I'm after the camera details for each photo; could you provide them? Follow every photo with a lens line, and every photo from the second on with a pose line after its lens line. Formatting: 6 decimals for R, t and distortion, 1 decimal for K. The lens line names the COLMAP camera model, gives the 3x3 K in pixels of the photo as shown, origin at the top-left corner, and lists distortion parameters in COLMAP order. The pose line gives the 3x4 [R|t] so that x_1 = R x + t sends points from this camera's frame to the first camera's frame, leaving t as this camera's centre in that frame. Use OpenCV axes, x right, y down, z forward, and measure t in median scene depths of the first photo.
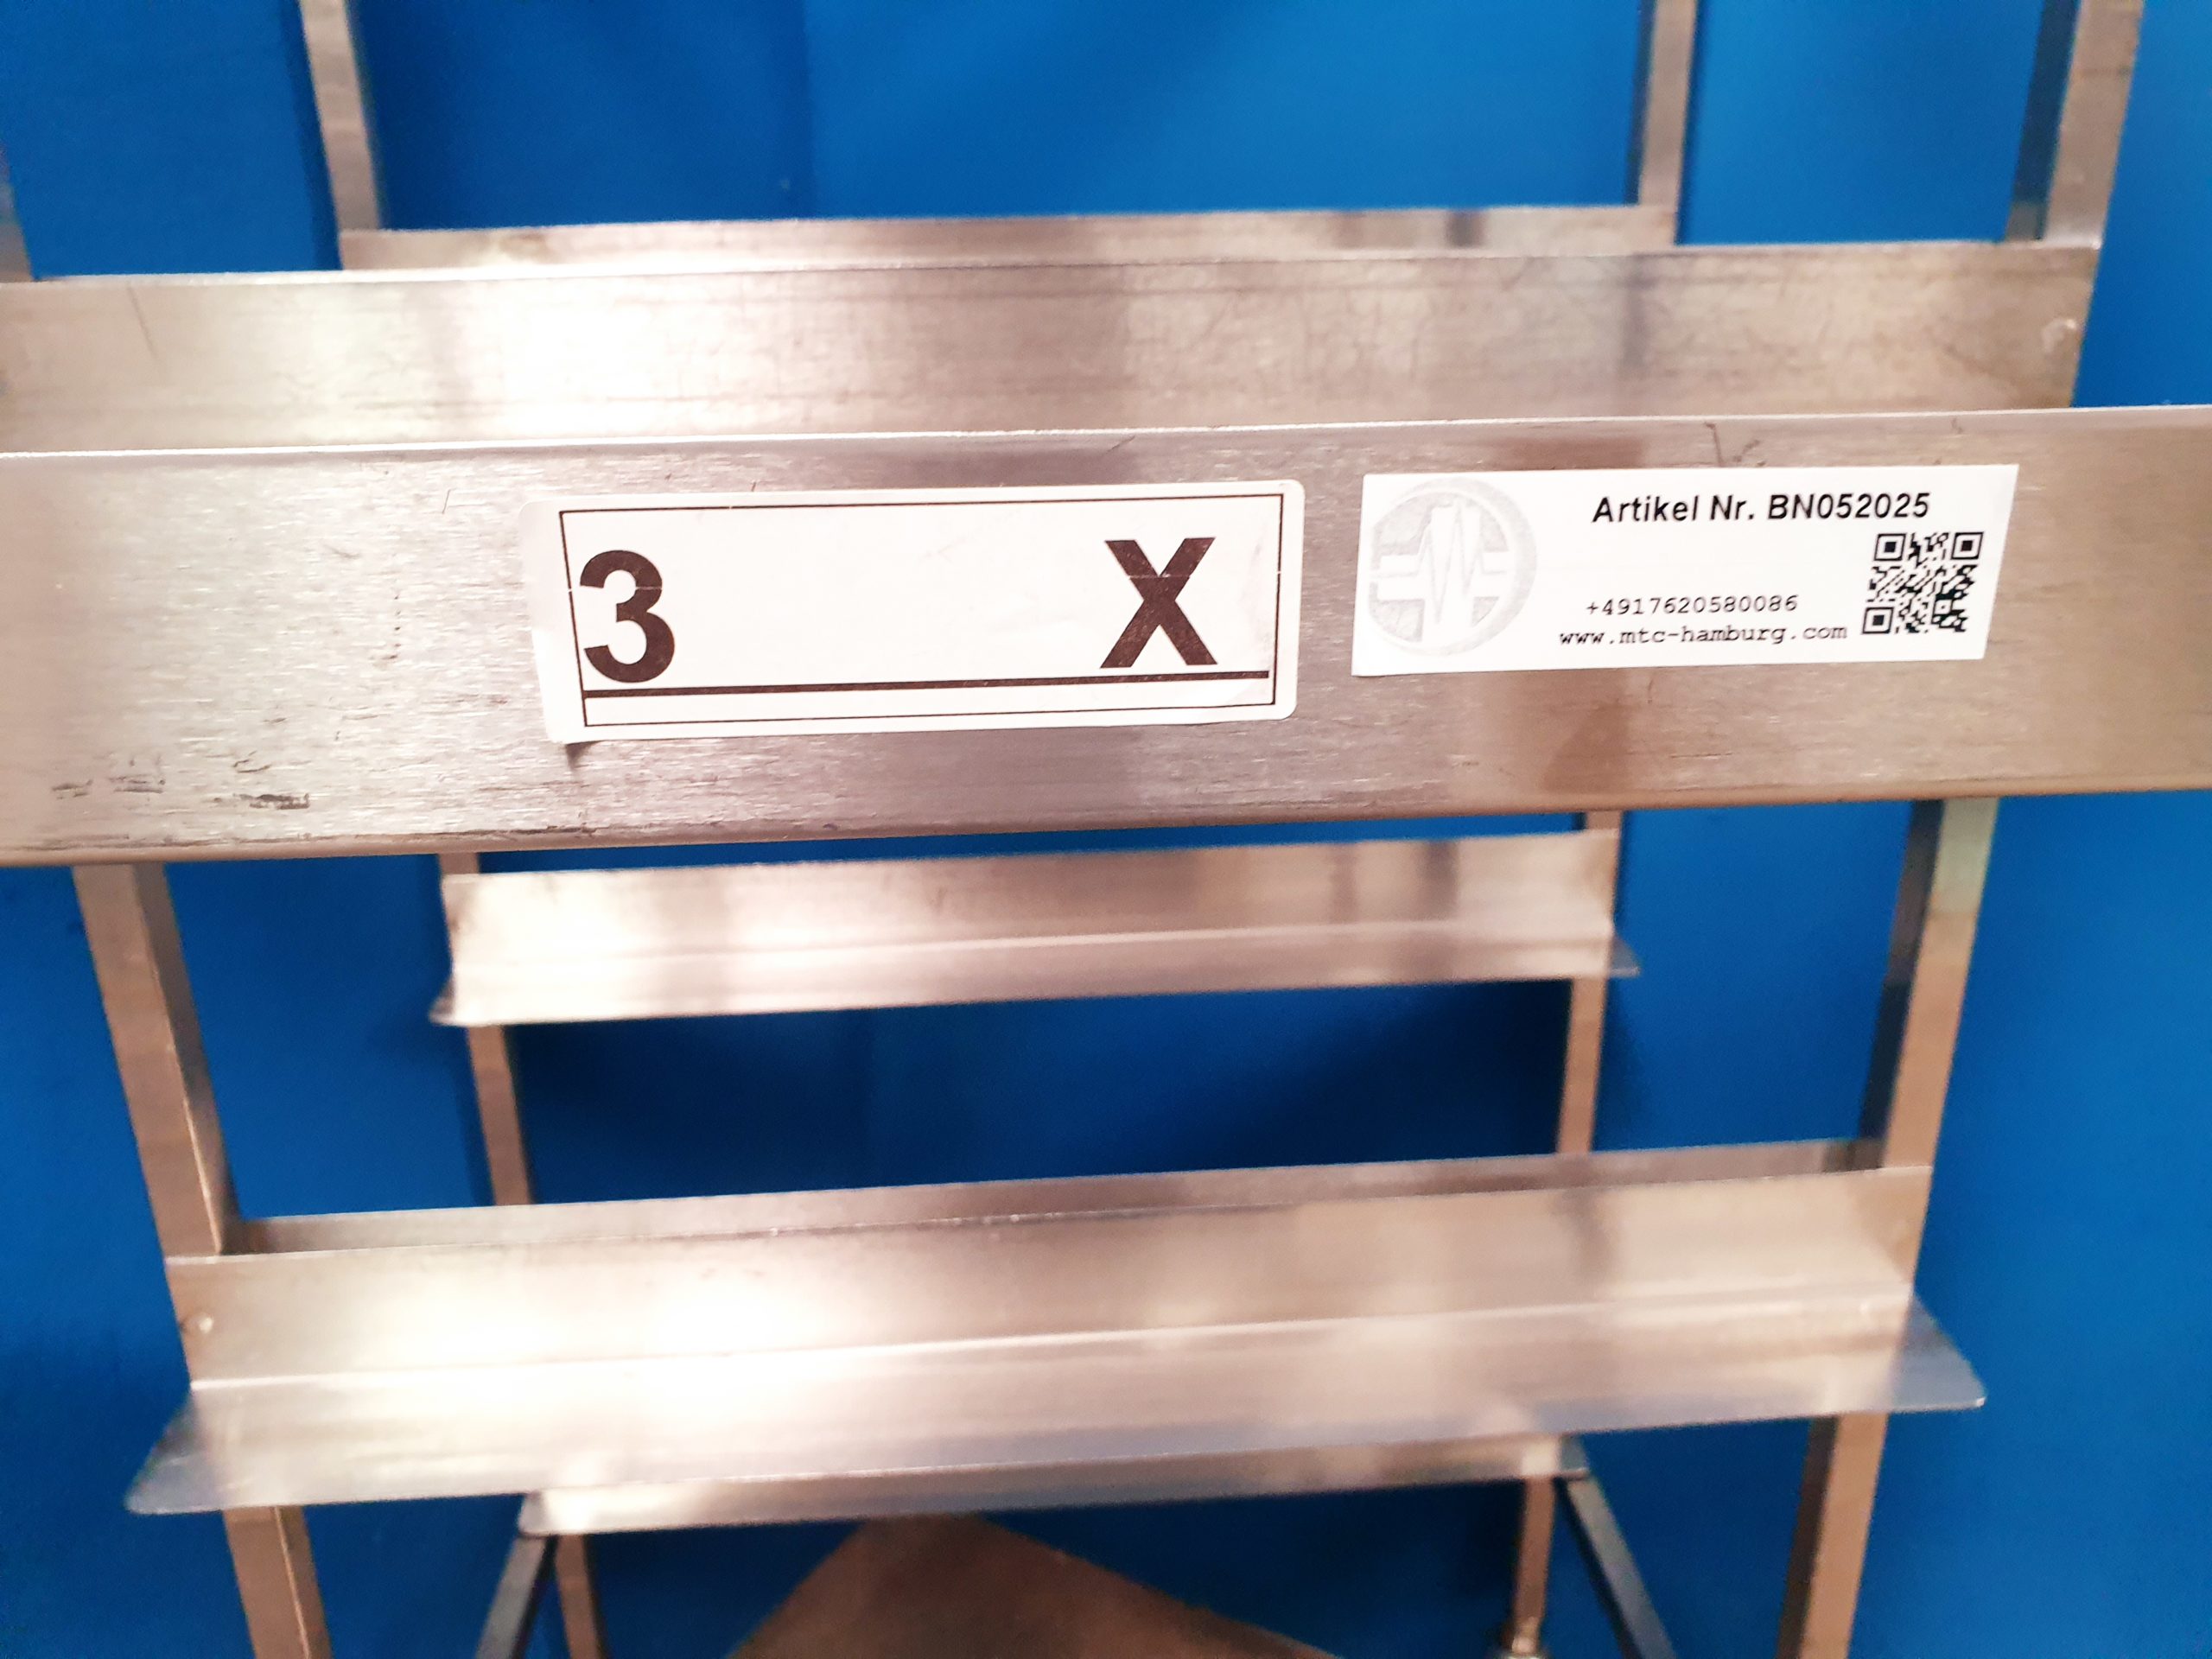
lens RADIAL K [[1727.4, 0, 1090.3], [0, 1727.4, 835.8], [0, 0, 1]] dist [-0.012617, 0.032691]
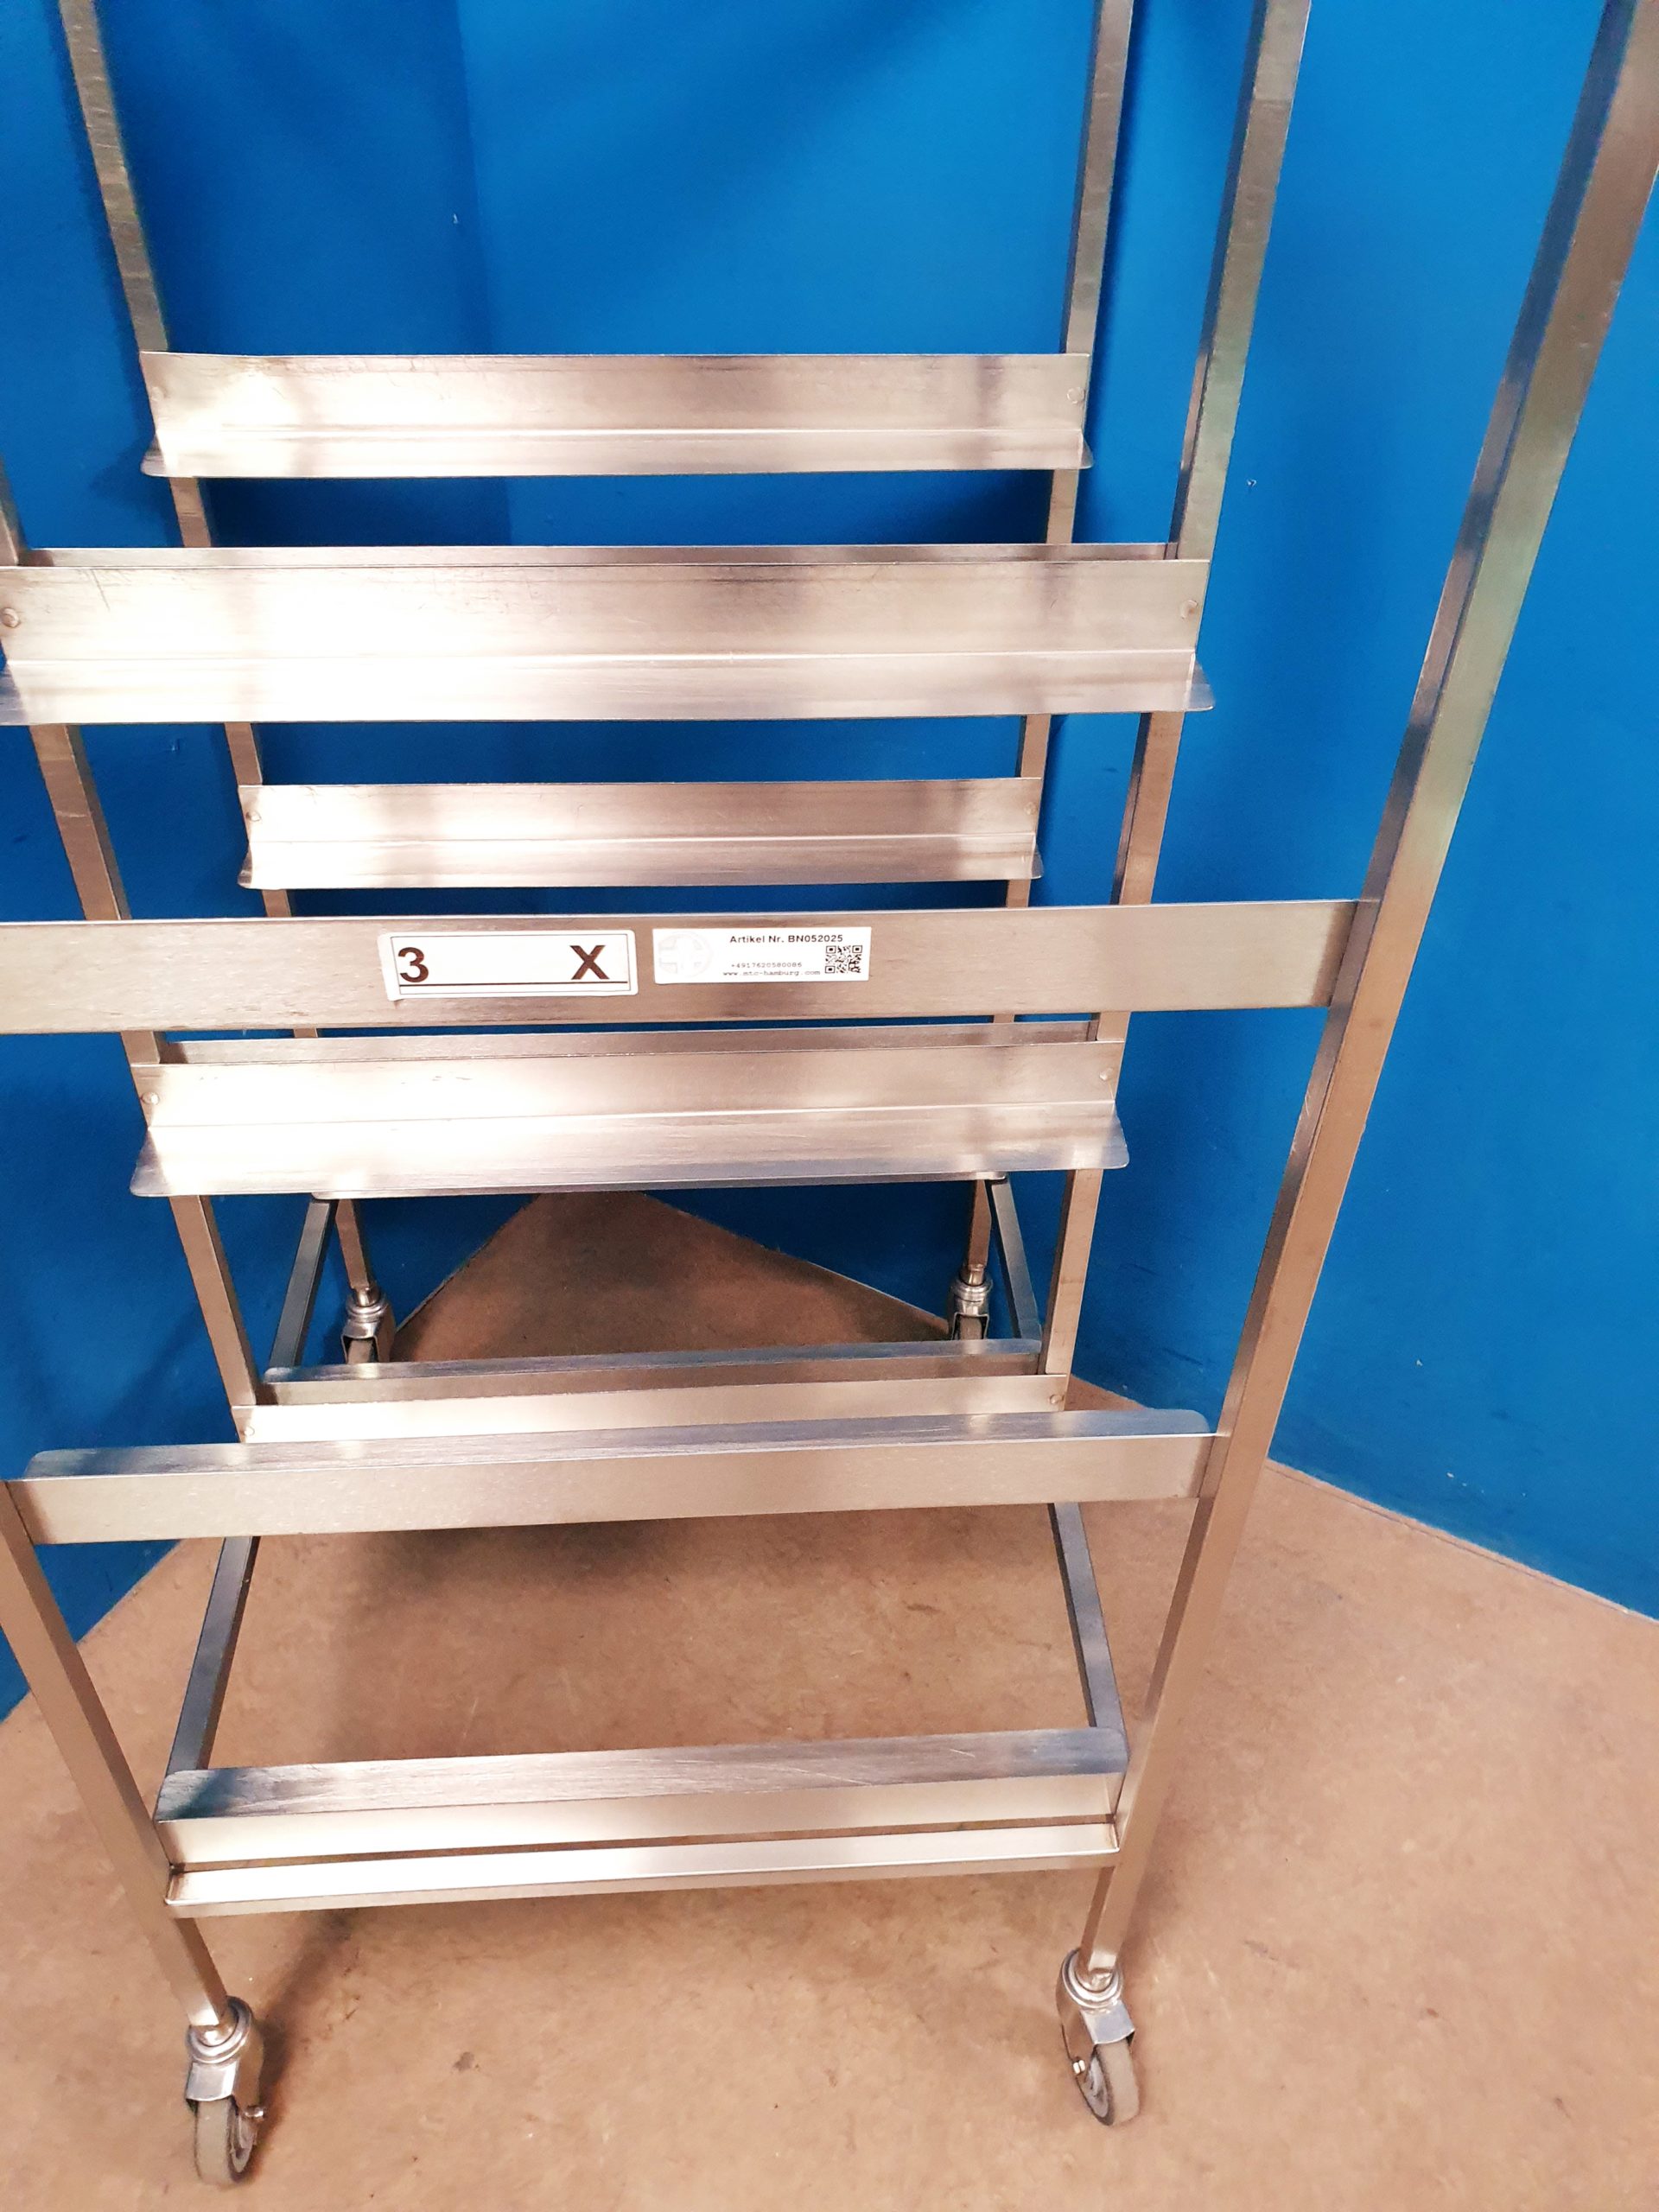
lens RADIAL K [[1727.4, 0, 844.2], [0, 1727.4, 1077.3], [0, 0, 1]] dist [-0.012617, 0.032691]
pose [[0.999071, 0.026216, 0.034214, 0.384360], [-0.035780, 0.947032, 0.319140, -0.913541], [-0.024036, -0.320067, 0.947090, -1.924433]]
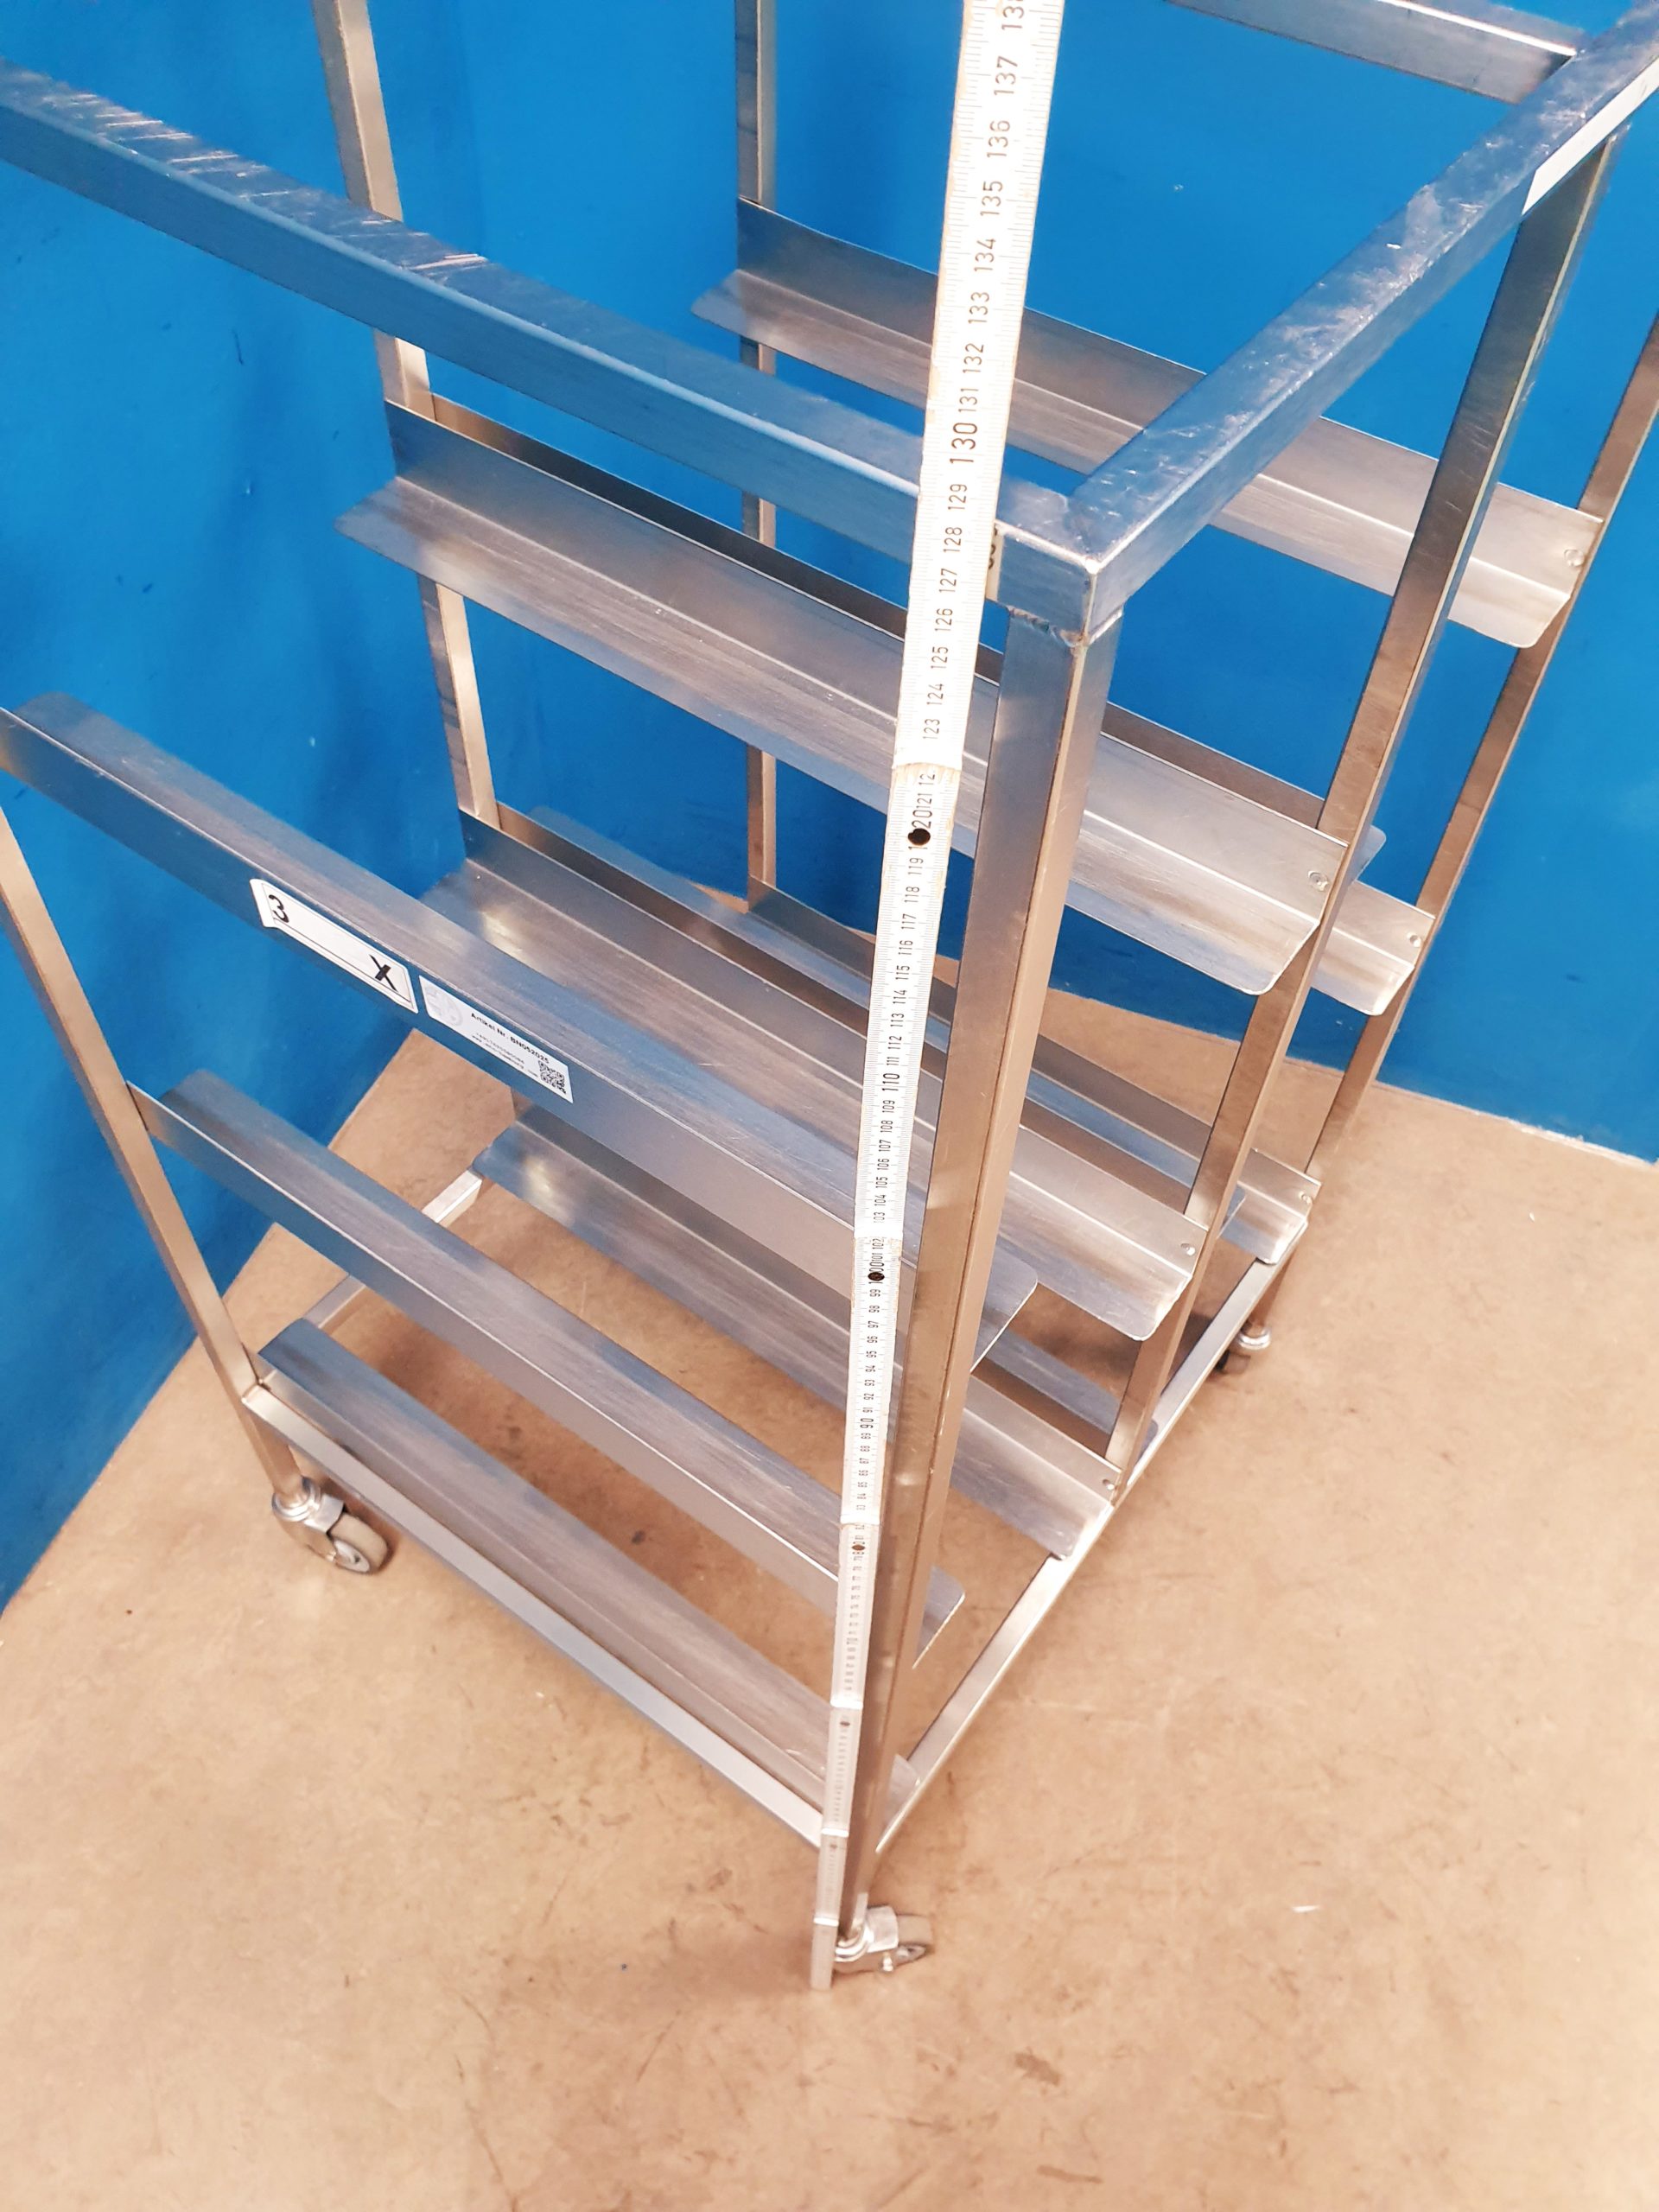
lens RADIAL K [[1727.4, 0, 841.7], [0, 1727.4, 1096.2], [0, 0, 1]] dist [-0.012617, 0.032691]
pose [[0.986451, -0.091426, 0.136221, -0.577034], [0.009287, 0.860113, 0.510018, -1.351744], [-0.163794, -0.501843, 0.849309, -3.006912]]
